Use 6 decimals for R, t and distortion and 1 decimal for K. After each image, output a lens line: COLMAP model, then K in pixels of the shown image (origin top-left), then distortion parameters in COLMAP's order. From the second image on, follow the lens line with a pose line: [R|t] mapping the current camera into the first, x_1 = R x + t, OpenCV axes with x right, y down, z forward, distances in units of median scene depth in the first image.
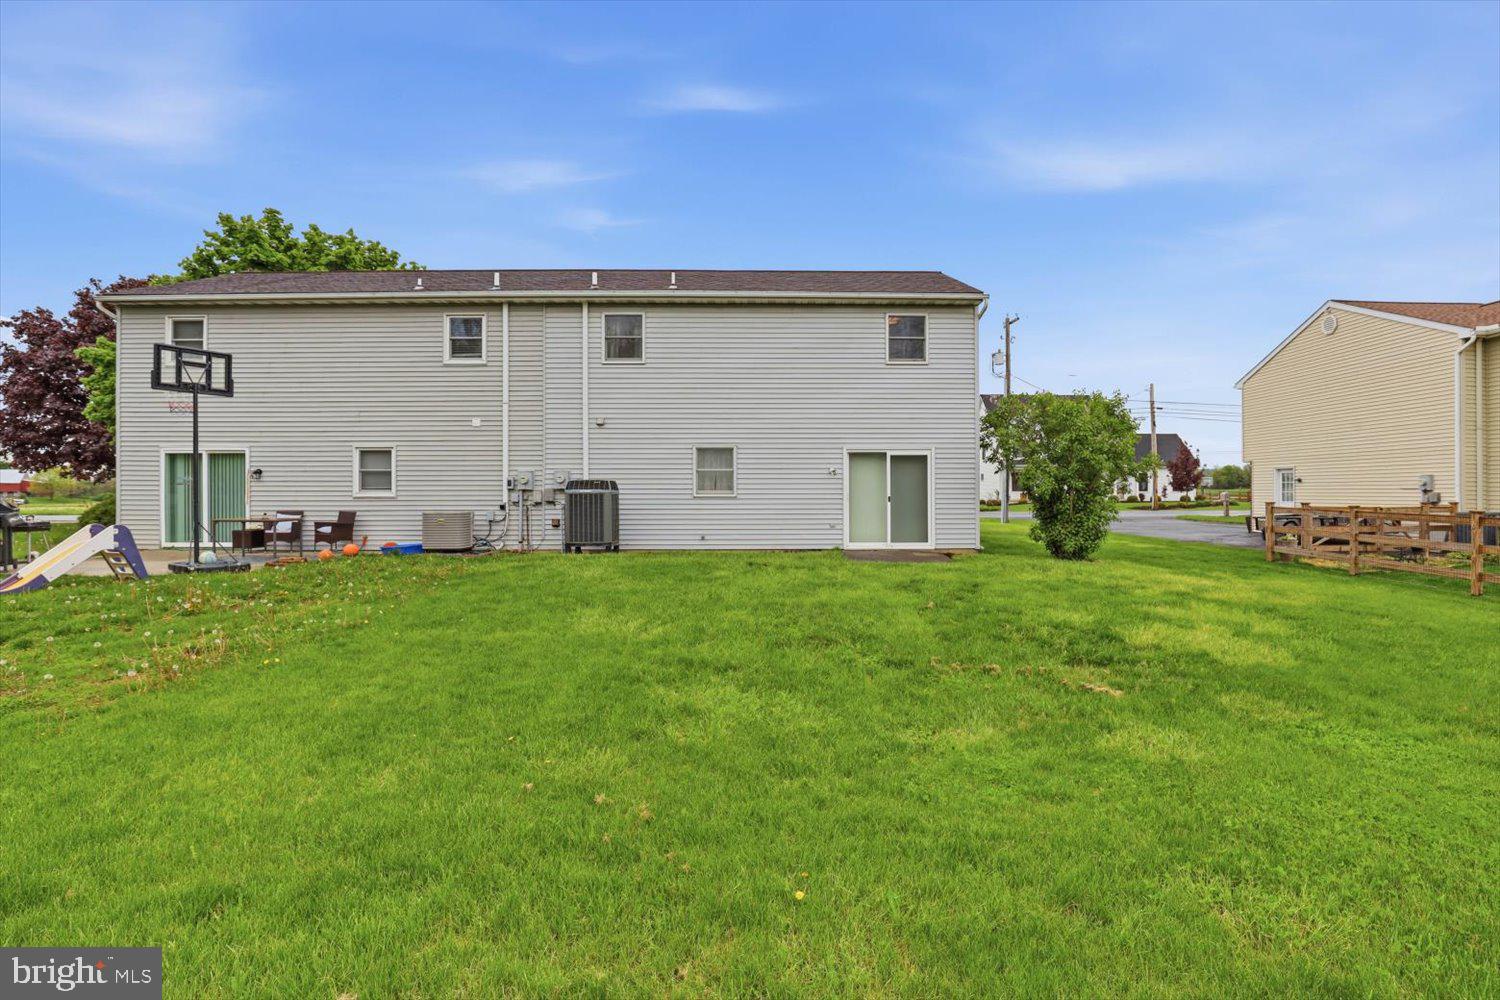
lens RADIAL K [[708.6, 0, 790.7], [0, 708.6, 508.8], [0, 0, 1]] dist [-0.028089, 0.000069]
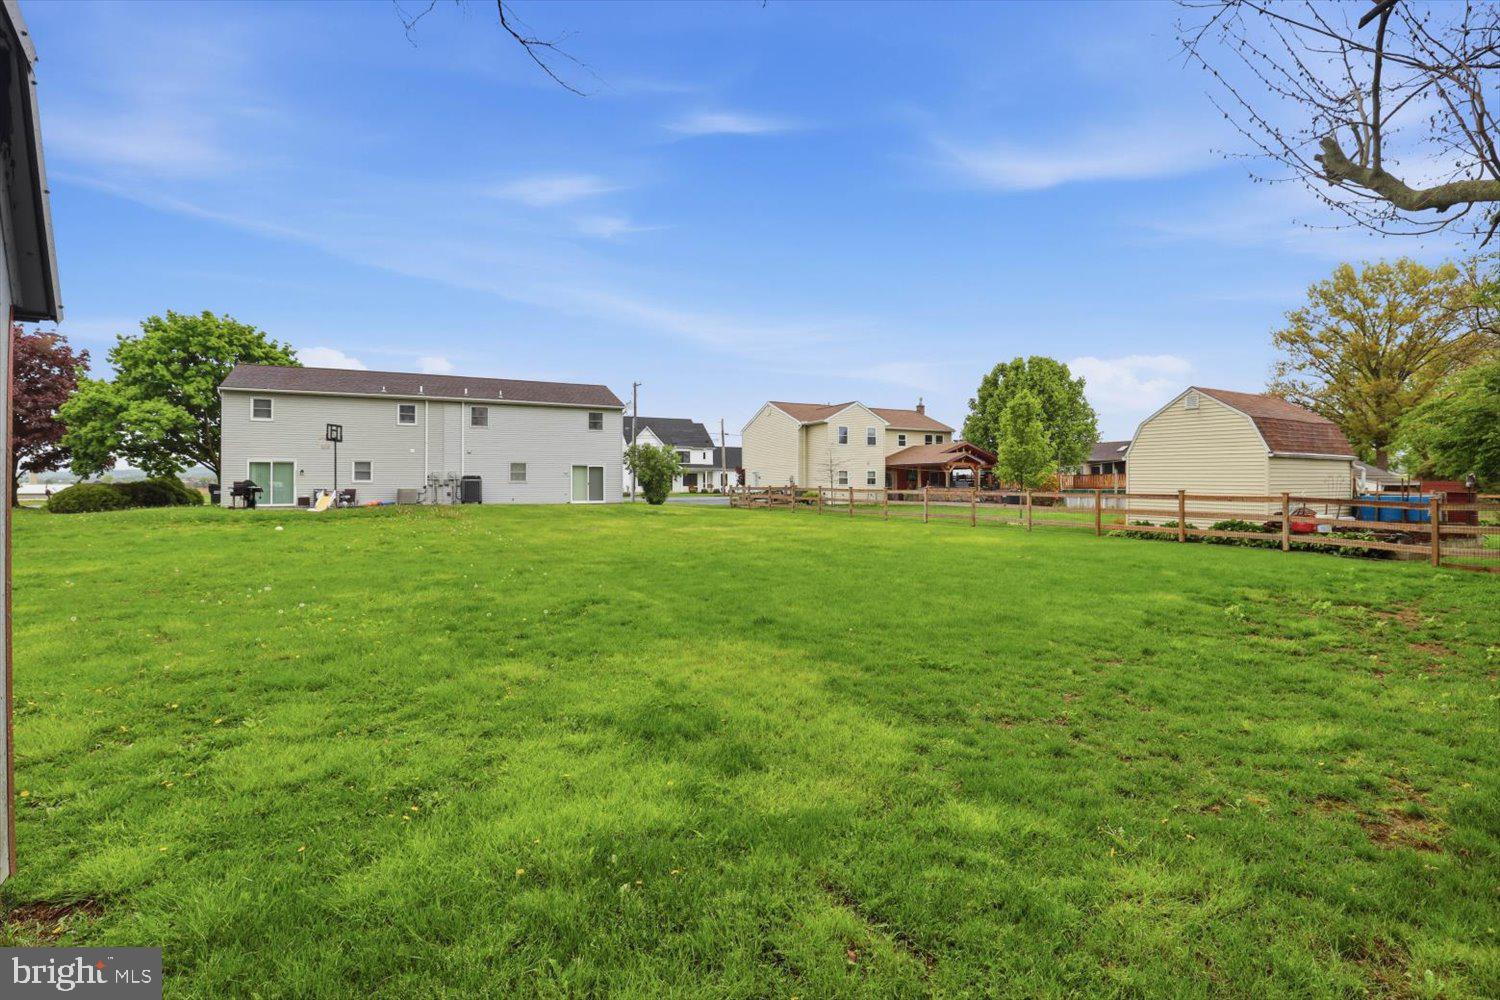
lens RADIAL K [[701.1, 0, 753.4], [0, 701.1, 478.3], [0, 0, 1]] dist [-0.023828, 0.000165]
pose [[0.896379, 0.003401, 0.443276, -0.455318], [0.015860, 0.999084, -0.039737, 0.077137], [-0.443005, 0.042650, 0.895504, -1.549966]]
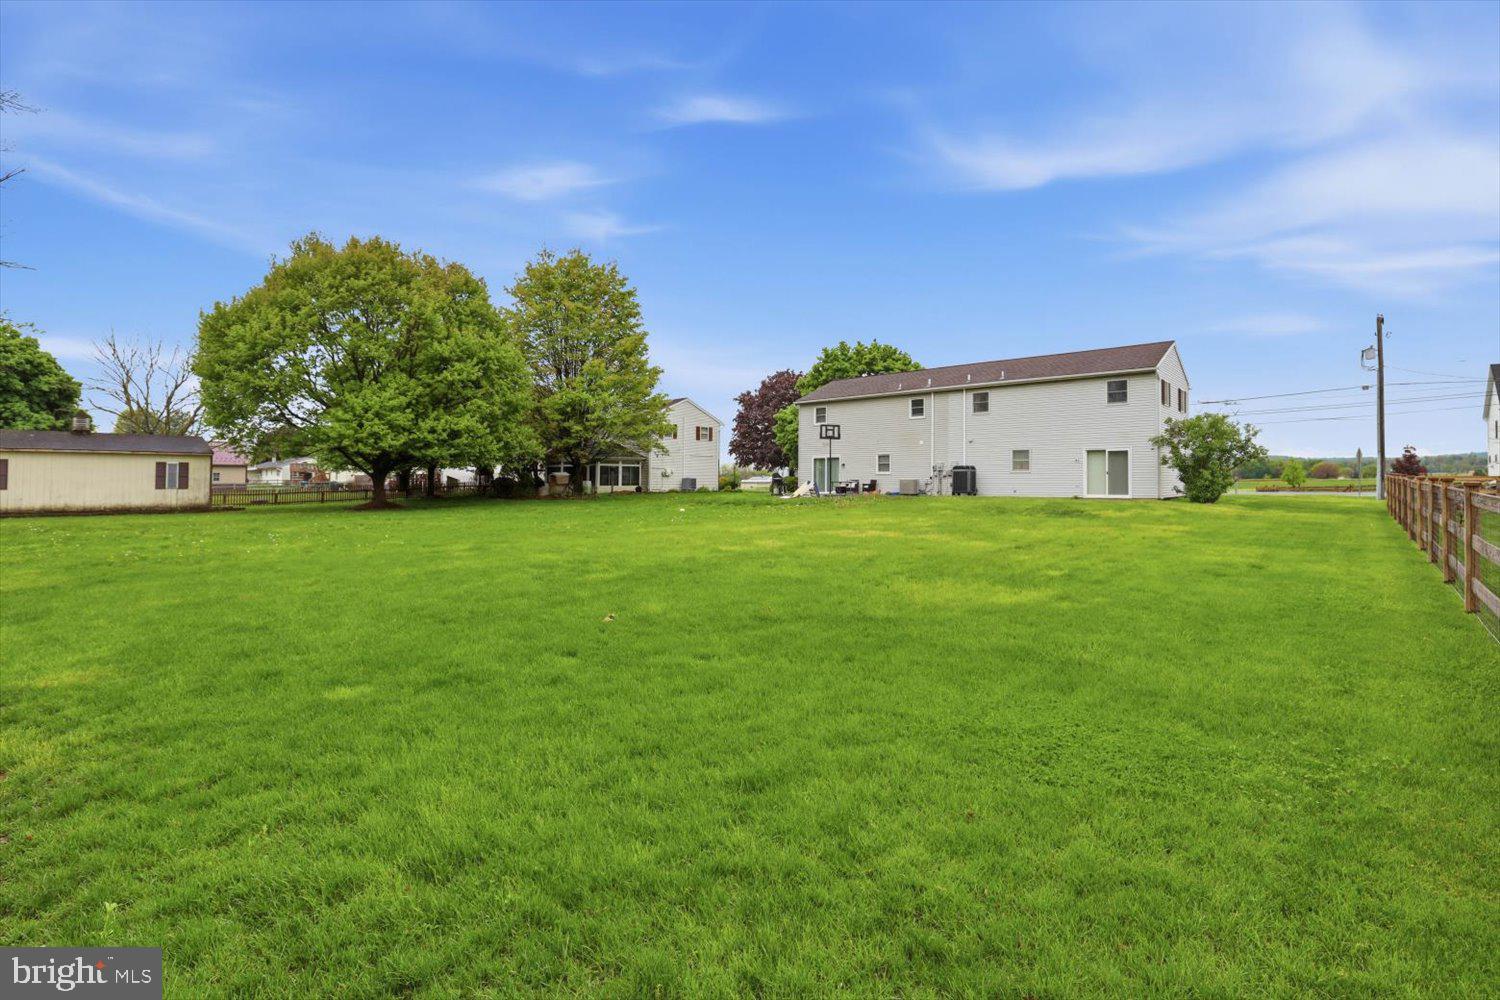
lens RADIAL K [[701.1, 0, 753.4], [0, 701.1, 478.3], [0, 0, 1]] dist [-0.023828, 0.000165]
pose [[0.744892, -0.005245, -0.667165, 0.717188], [-0.014003, 0.999626, -0.023492, 0.062582], [0.667038, 0.026842, 0.744540, -1.151952]]
